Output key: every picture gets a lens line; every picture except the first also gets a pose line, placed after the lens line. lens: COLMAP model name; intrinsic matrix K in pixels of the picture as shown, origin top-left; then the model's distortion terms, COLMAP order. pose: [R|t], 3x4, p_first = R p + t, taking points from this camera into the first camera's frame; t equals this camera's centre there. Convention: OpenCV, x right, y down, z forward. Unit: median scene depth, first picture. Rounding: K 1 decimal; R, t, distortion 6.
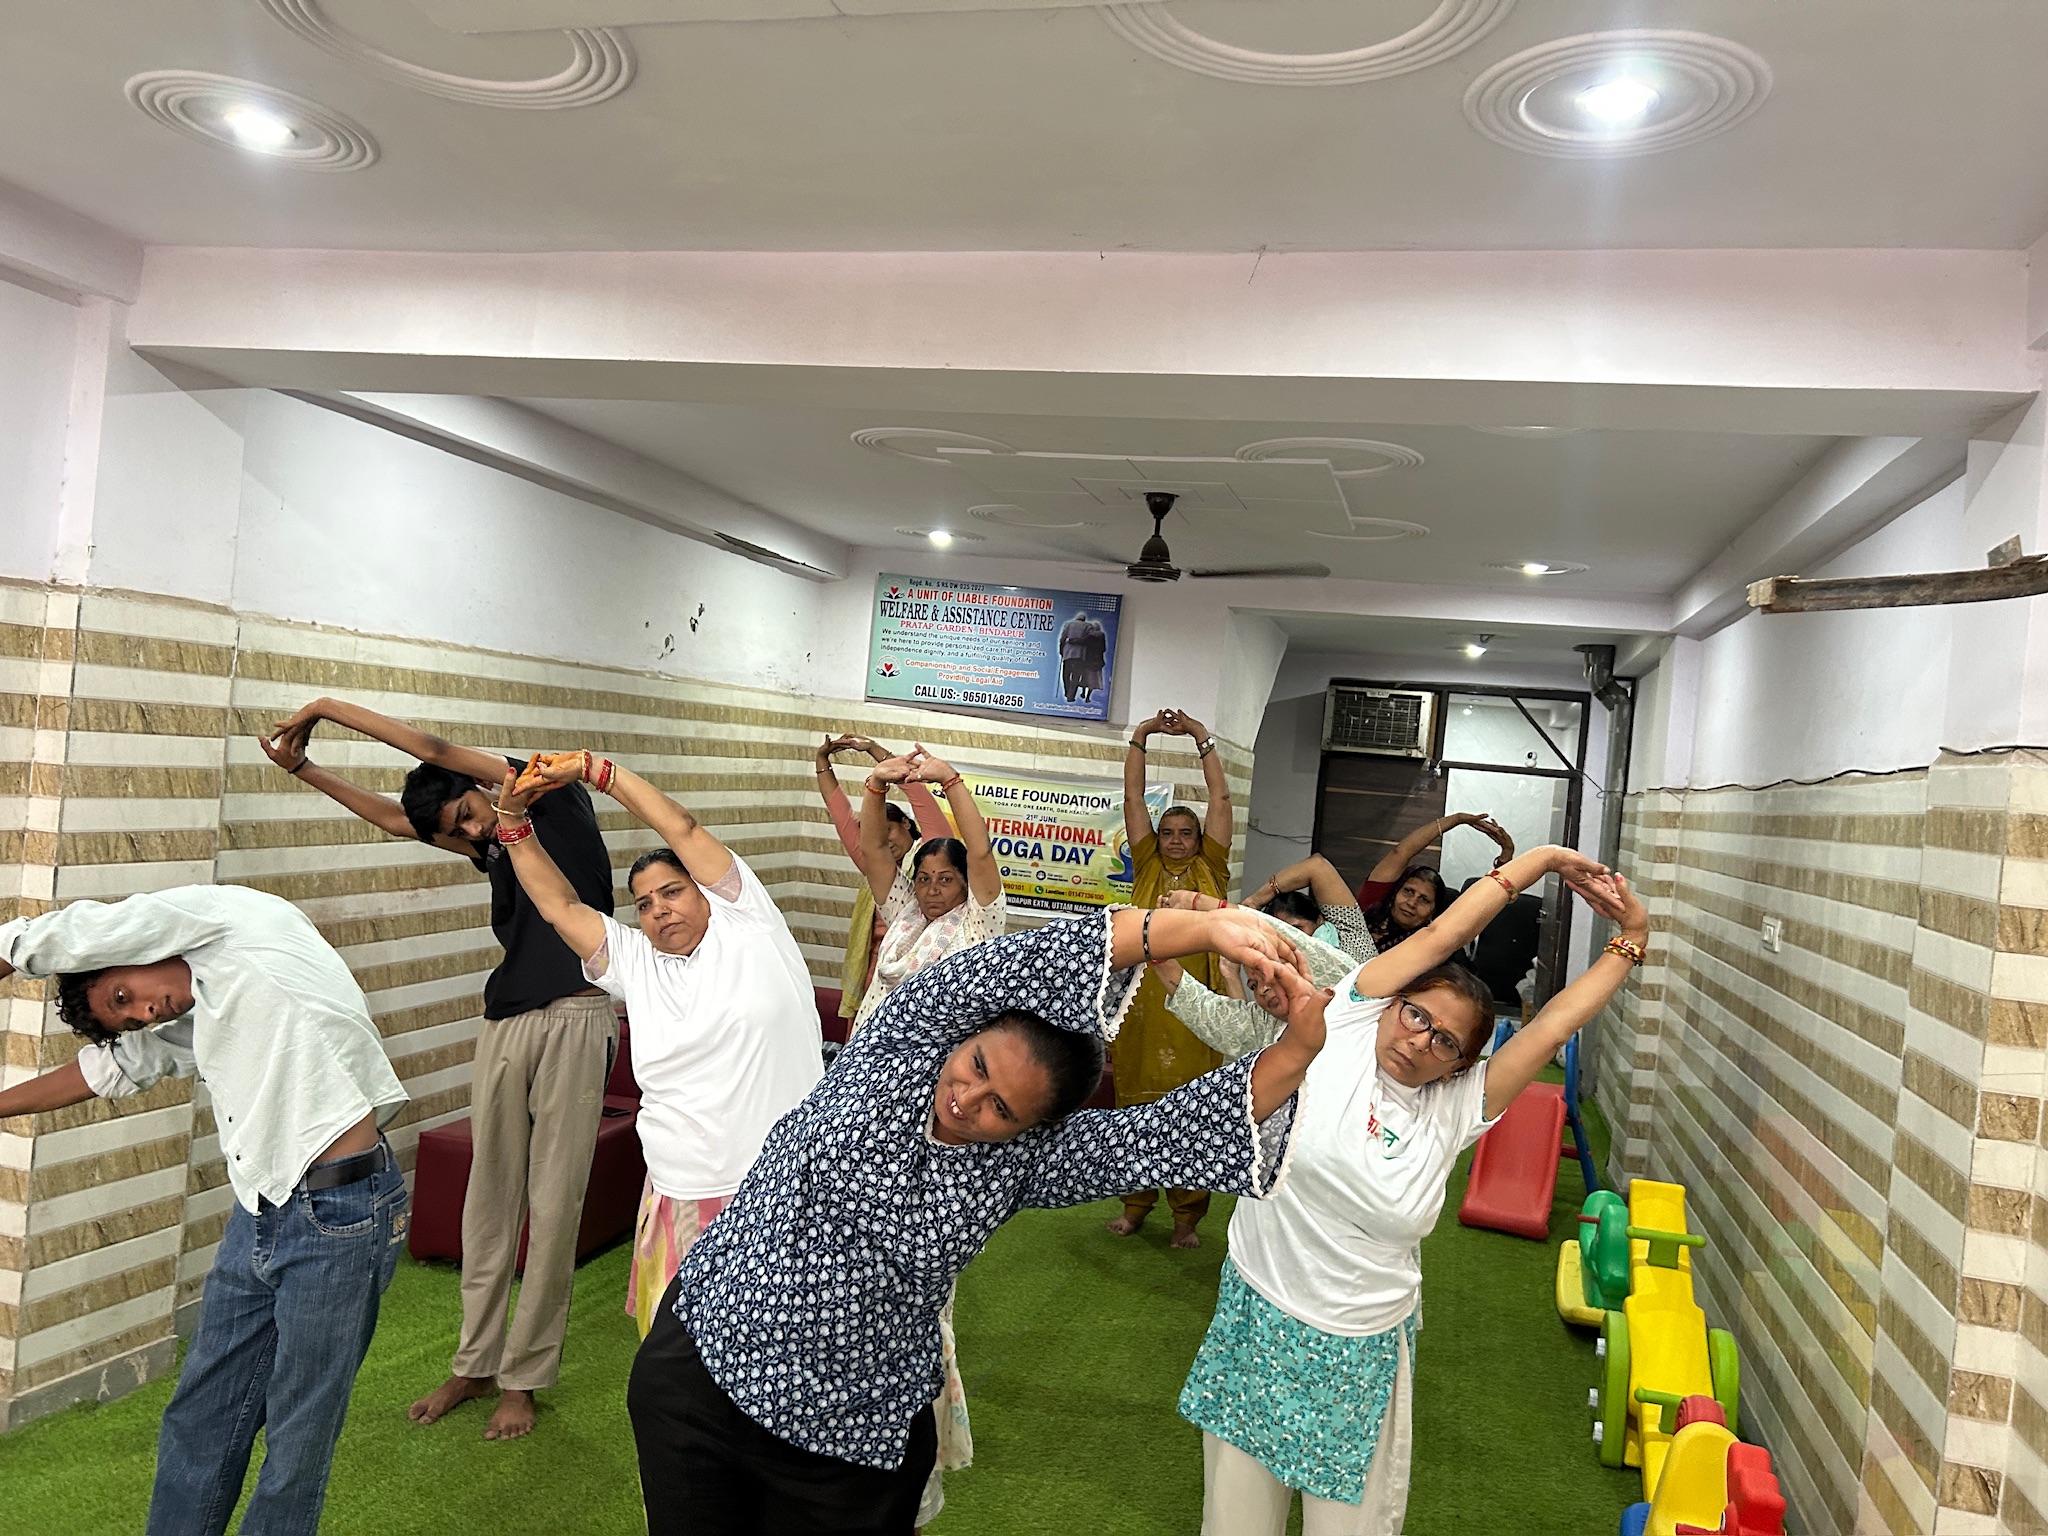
lens RADIAL K [[1548.3, 0, 1016.4], [0, 1548.3, 780.2], [0, 0, 1]] dist [0.079680, -0.093741]
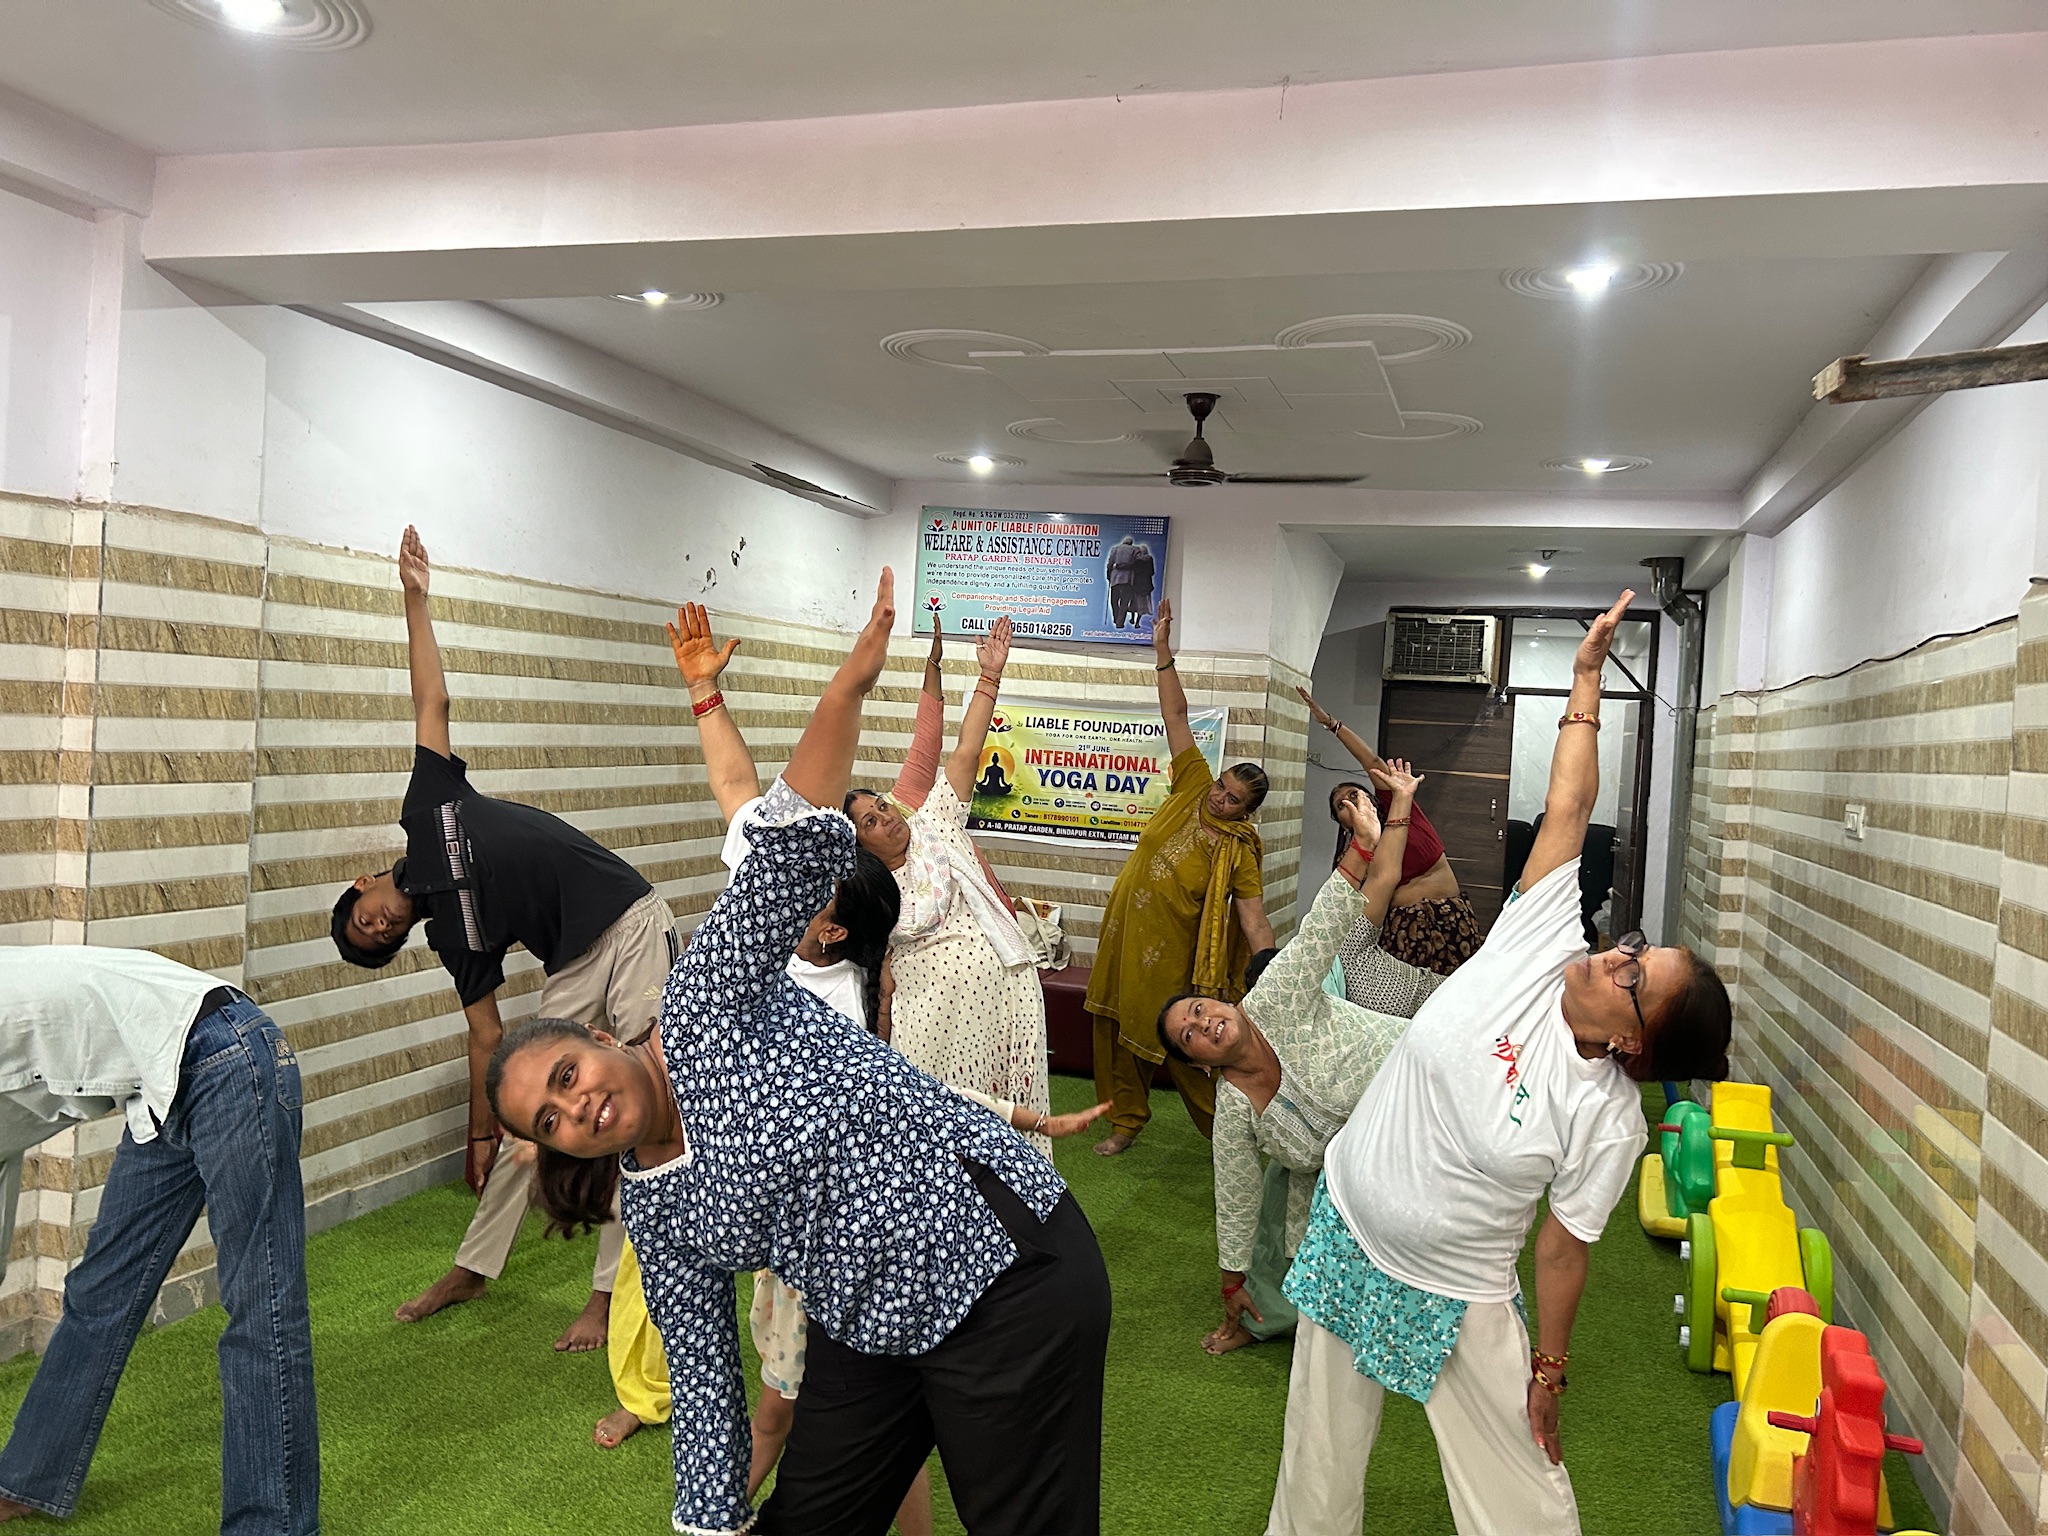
lens RADIAL K [[1545.1, 0, 1014.9], [0, 1545.1, 757.6], [0, 0, 1]] dist [0.080859, -0.096376]
pose [[0.998556, -0.032380, -0.042872, 0.011001], [0.032650, 0.999451, 0.005599, 0.033350], [0.042667, -0.006990, 0.999065, 0.021316]]
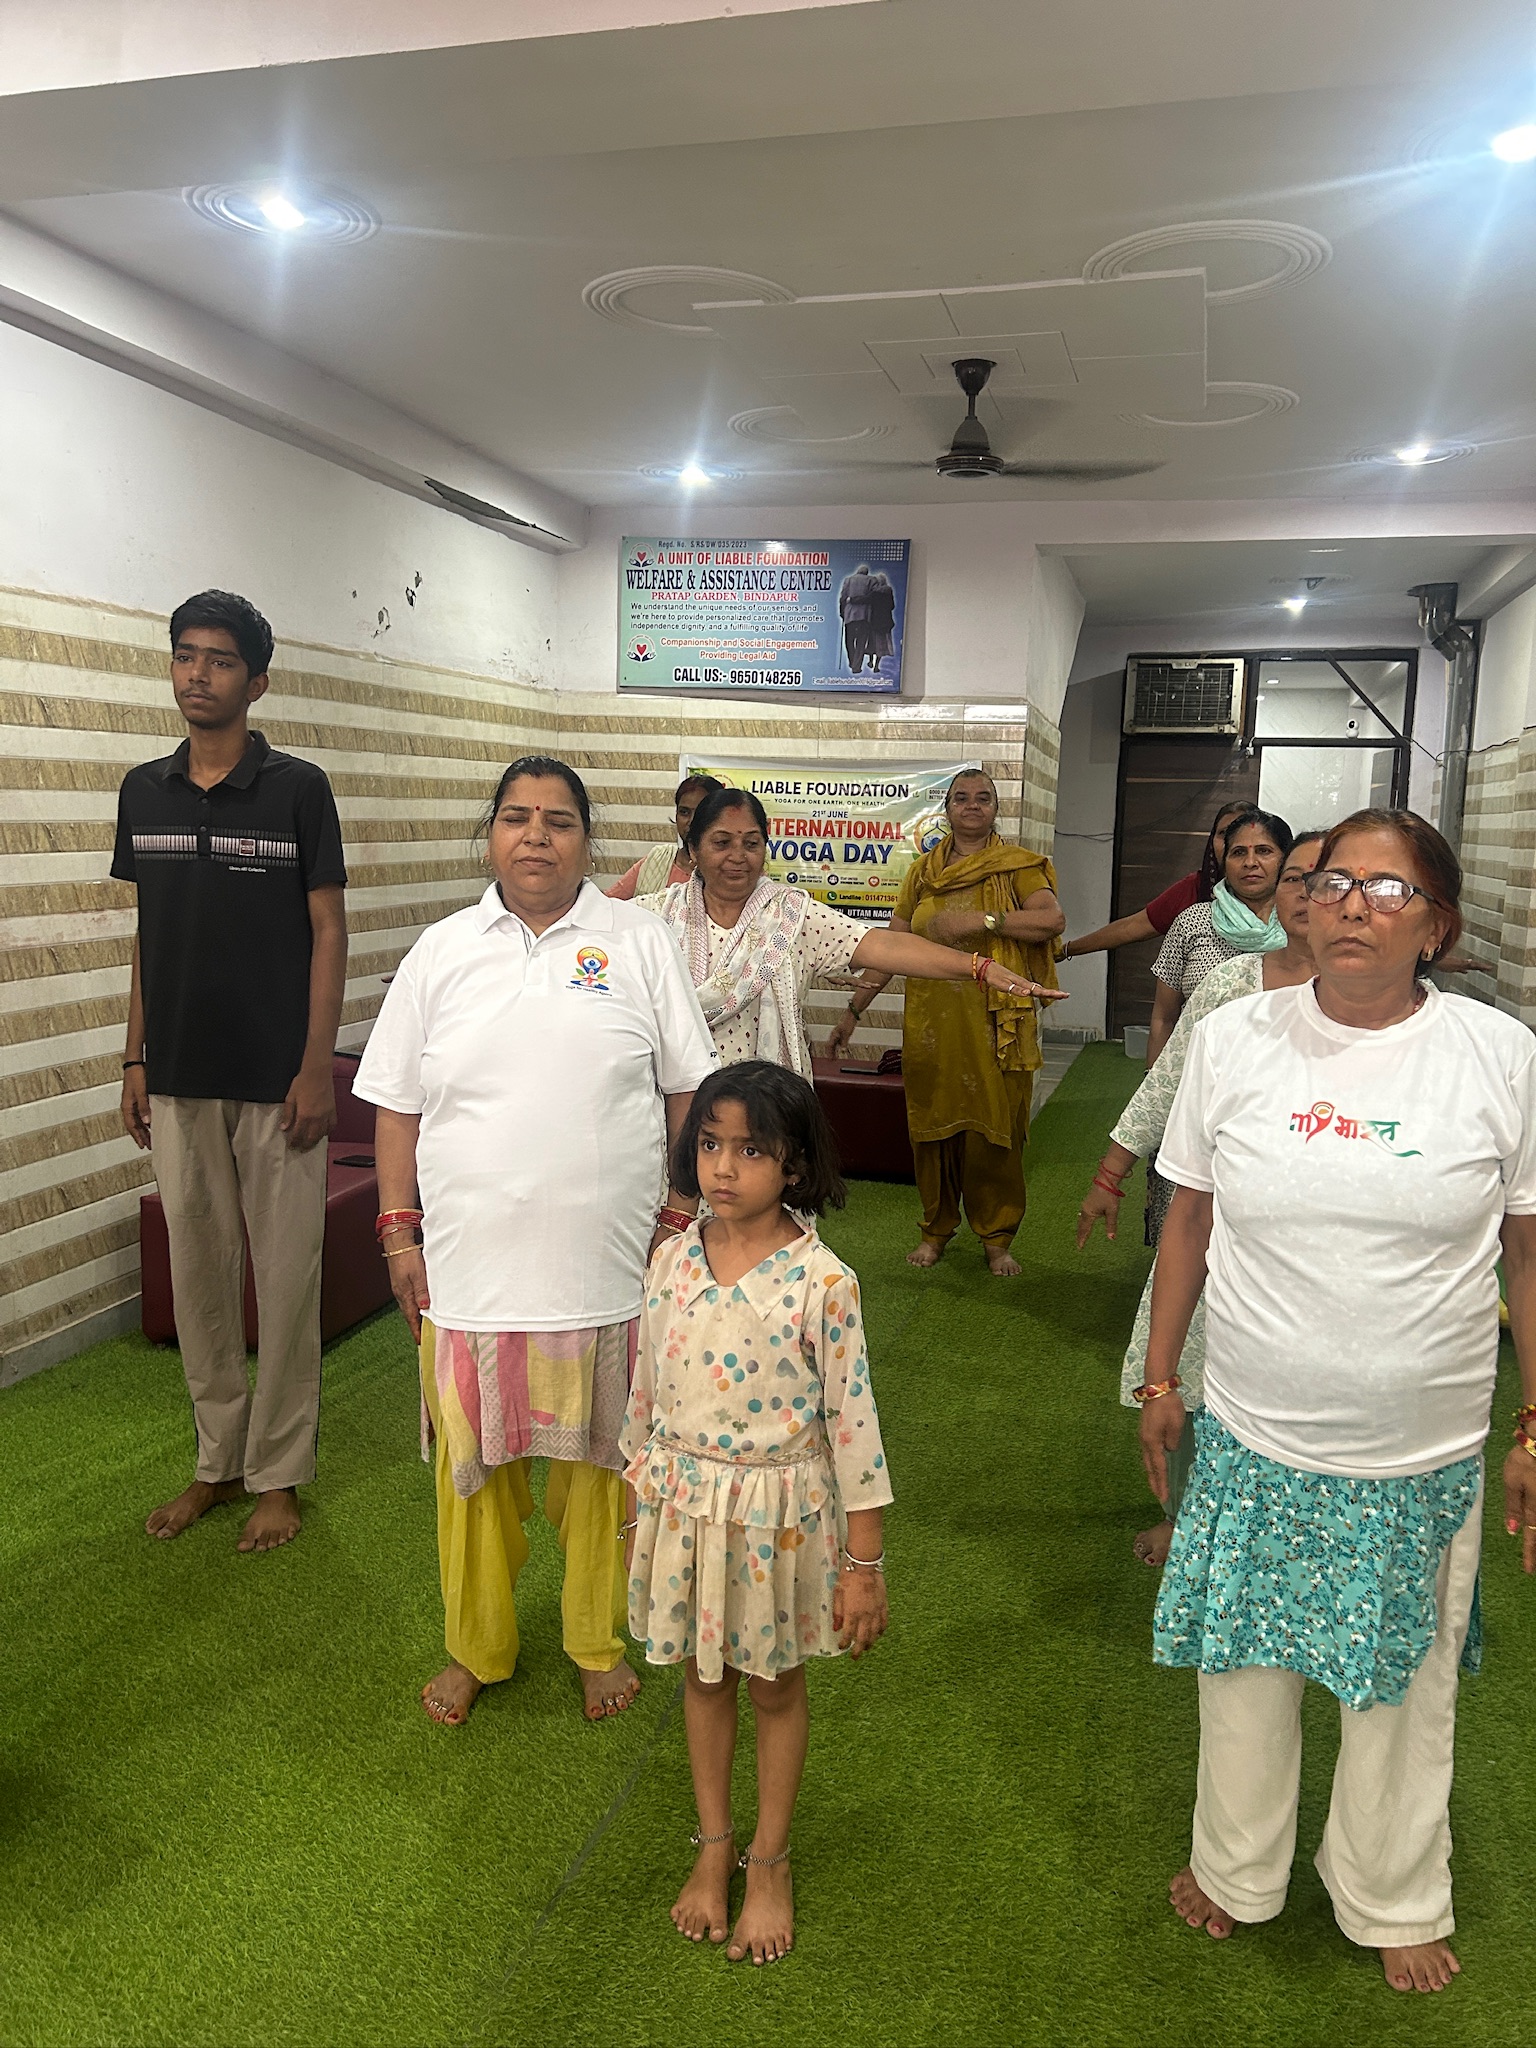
lens RADIAL K [[1555.8, 0, 768.0], [0, 1555.8, 1024.0], [0, 0, 1]] dist [0.028770, -0.007466]
pose [[0.997797, -0.066024, -0.006447, -0.029377], [0.066318, 0.990372, 0.121515, 0.047865], [-0.001638, -0.121675, 0.992569, 0.159436]]
